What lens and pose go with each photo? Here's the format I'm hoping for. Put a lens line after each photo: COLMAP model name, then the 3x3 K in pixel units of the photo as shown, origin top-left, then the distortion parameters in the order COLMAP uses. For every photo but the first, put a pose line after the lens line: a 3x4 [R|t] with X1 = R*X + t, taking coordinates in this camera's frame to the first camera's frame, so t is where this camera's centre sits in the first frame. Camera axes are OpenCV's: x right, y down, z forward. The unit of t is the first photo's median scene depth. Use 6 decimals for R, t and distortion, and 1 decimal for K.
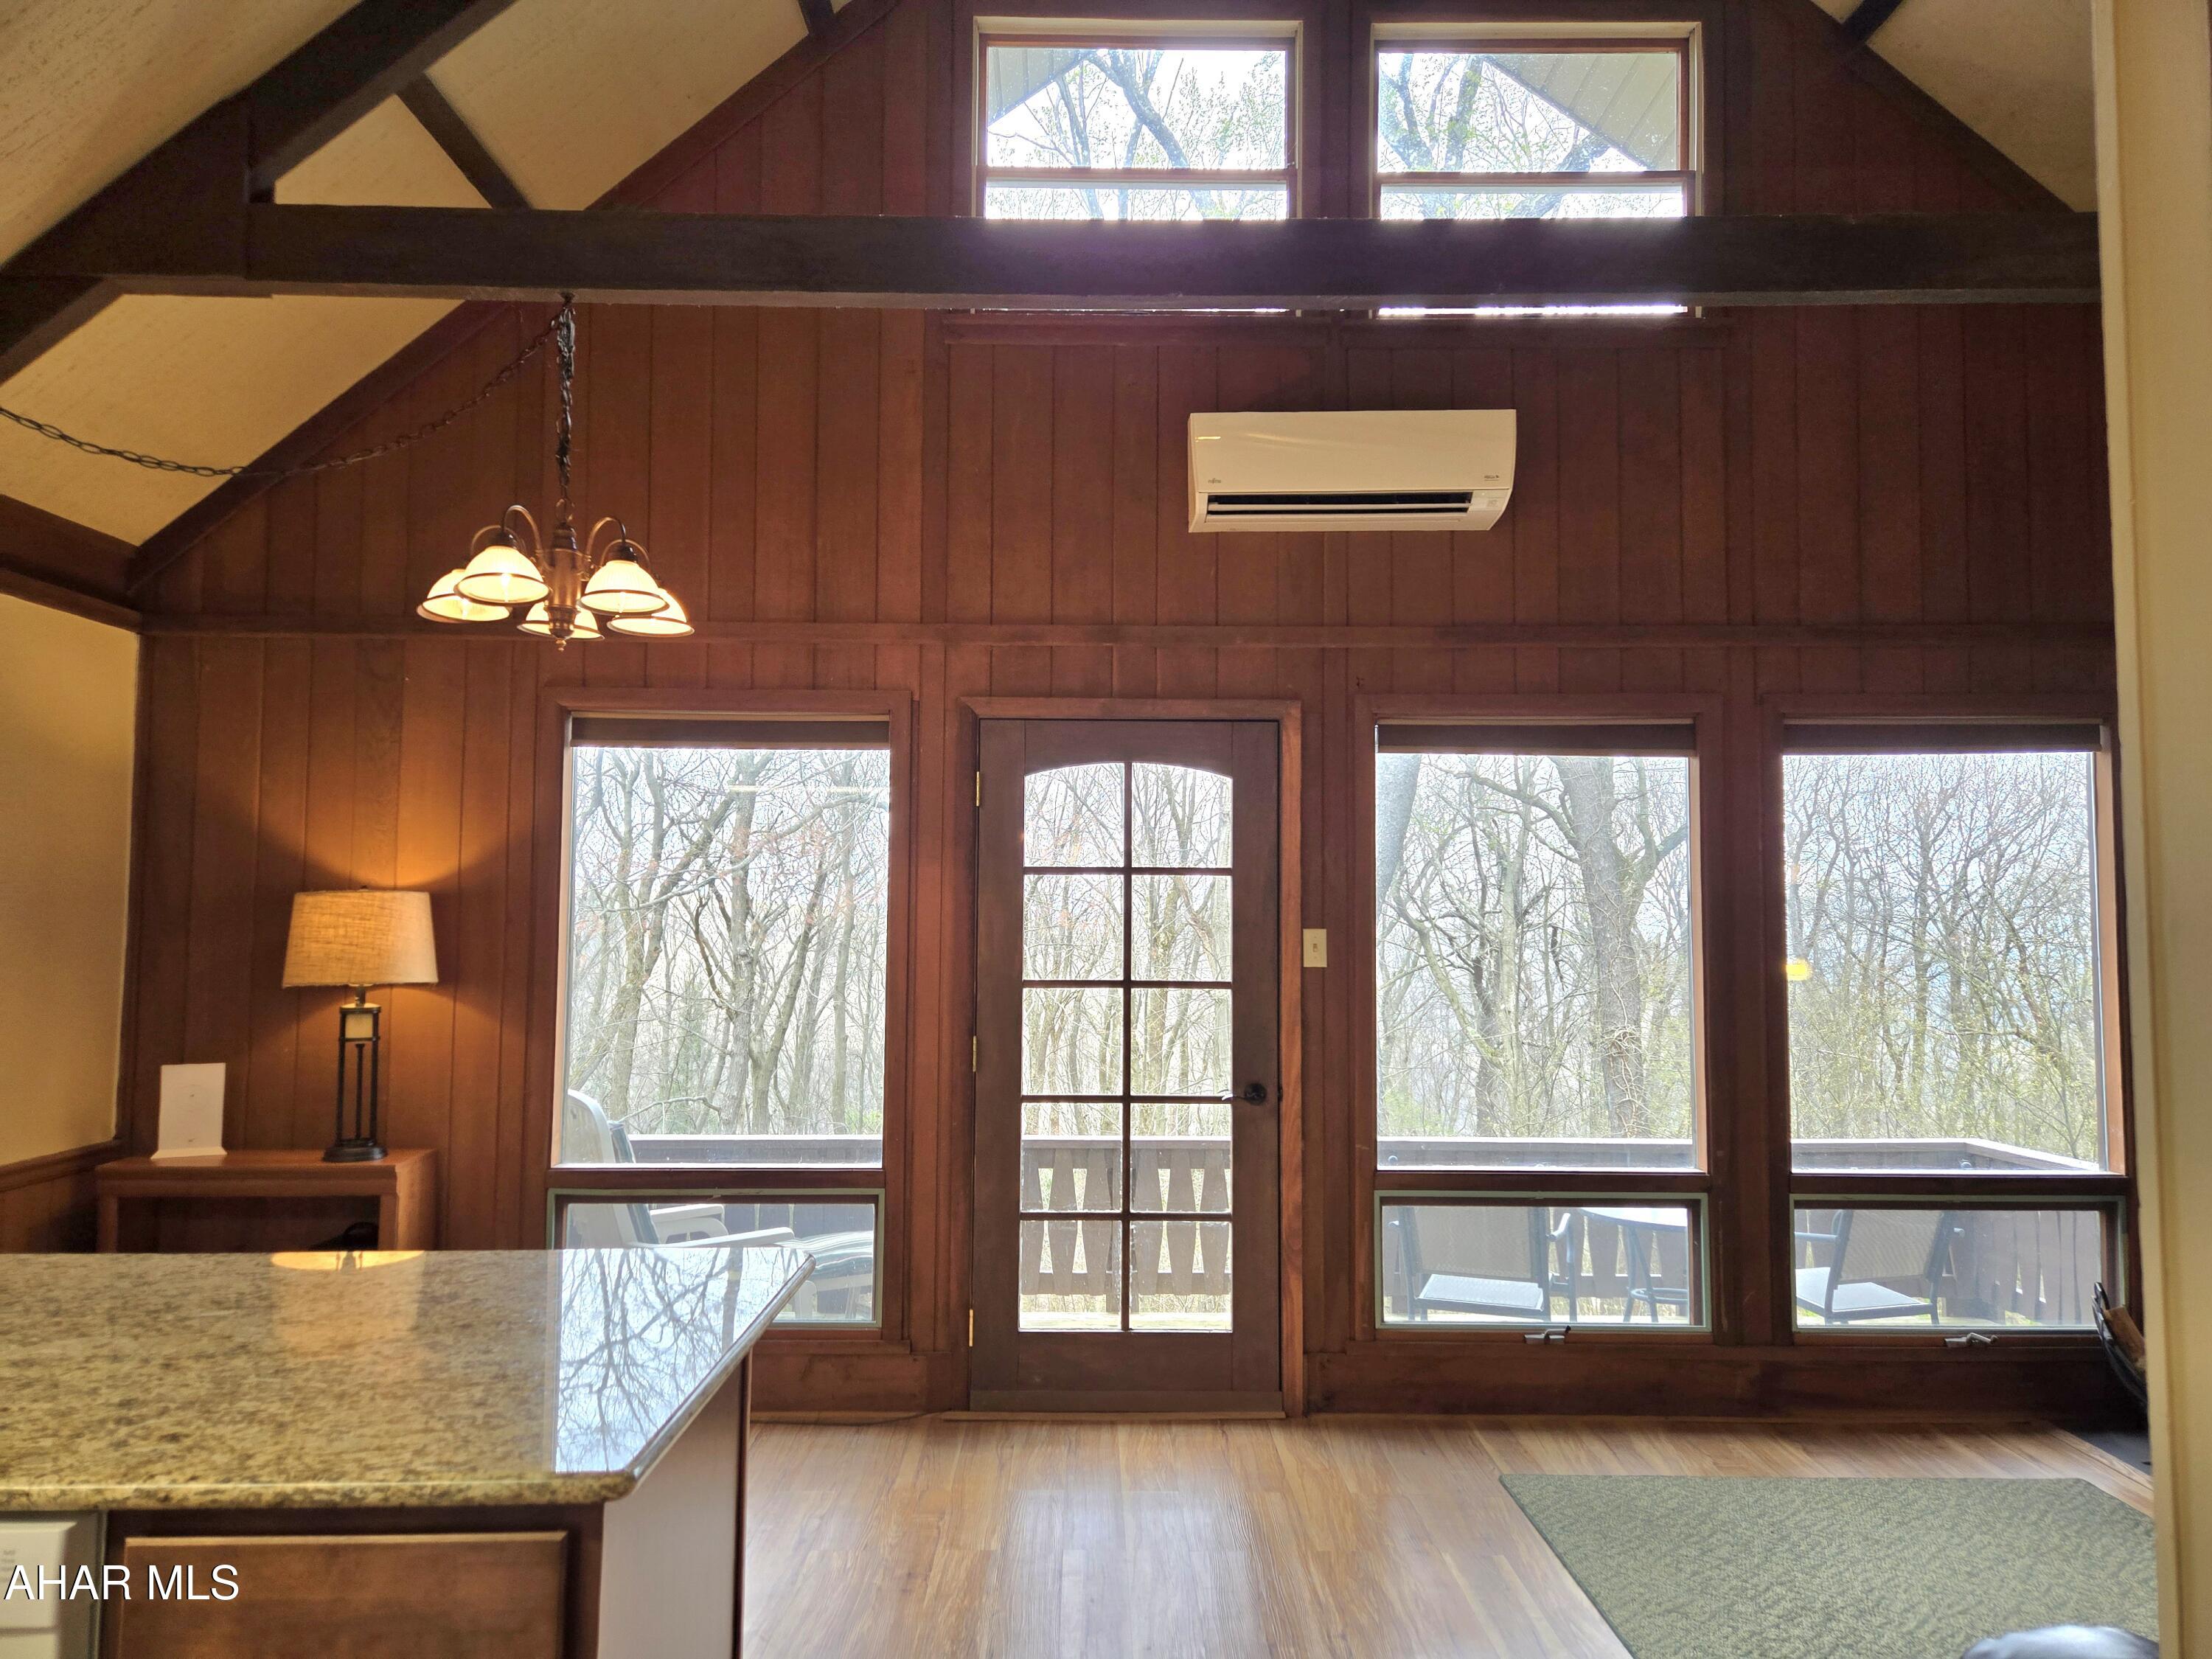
lens RADIAL K [[1458.2, 0, 1098.5], [0, 1458.2, 843.2], [0, 0, 1]] dist [0.076863, -0.061438]
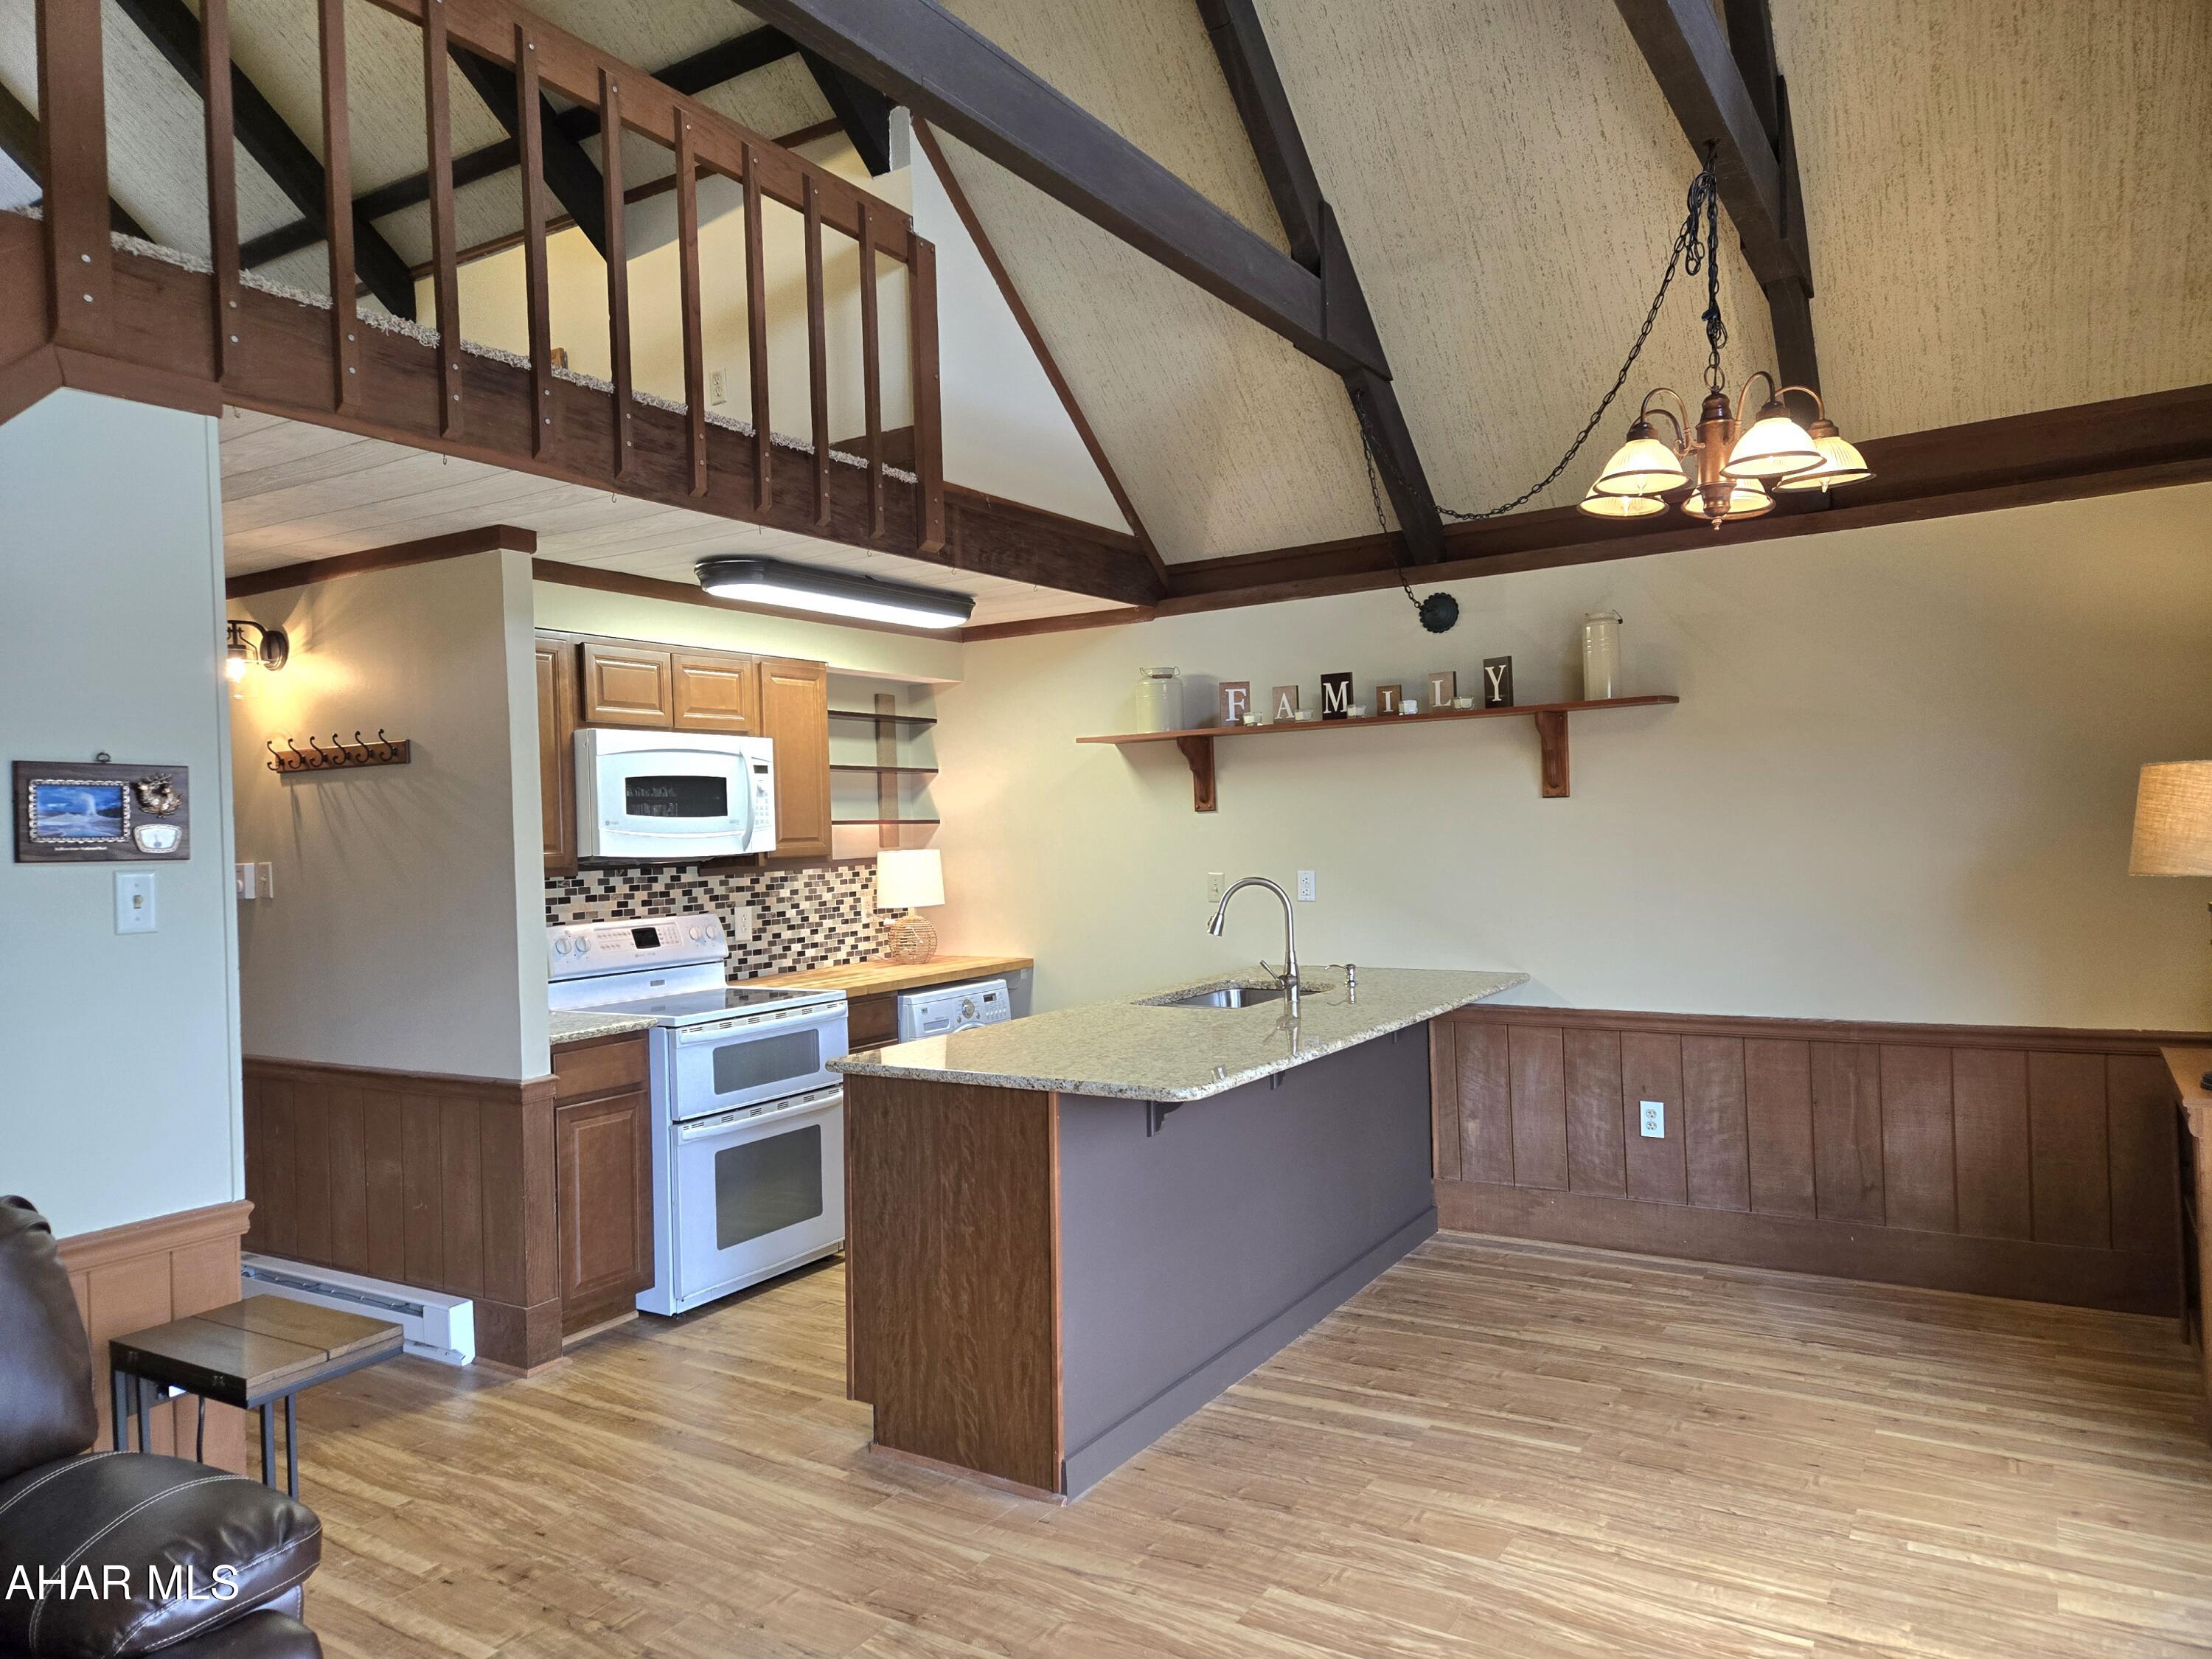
lens RADIAL K [[1472.1, 0, 1105.5], [0, 1472.1, 843.3], [0, 0, 1]] dist [0.072883, -0.060018]
pose [[-0.543017, 0.021187, -0.839455, 0.495566], [0.081533, 0.996289, -0.027596, 0.048023], [0.835754, -0.083428, -0.542729, 0.890736]]
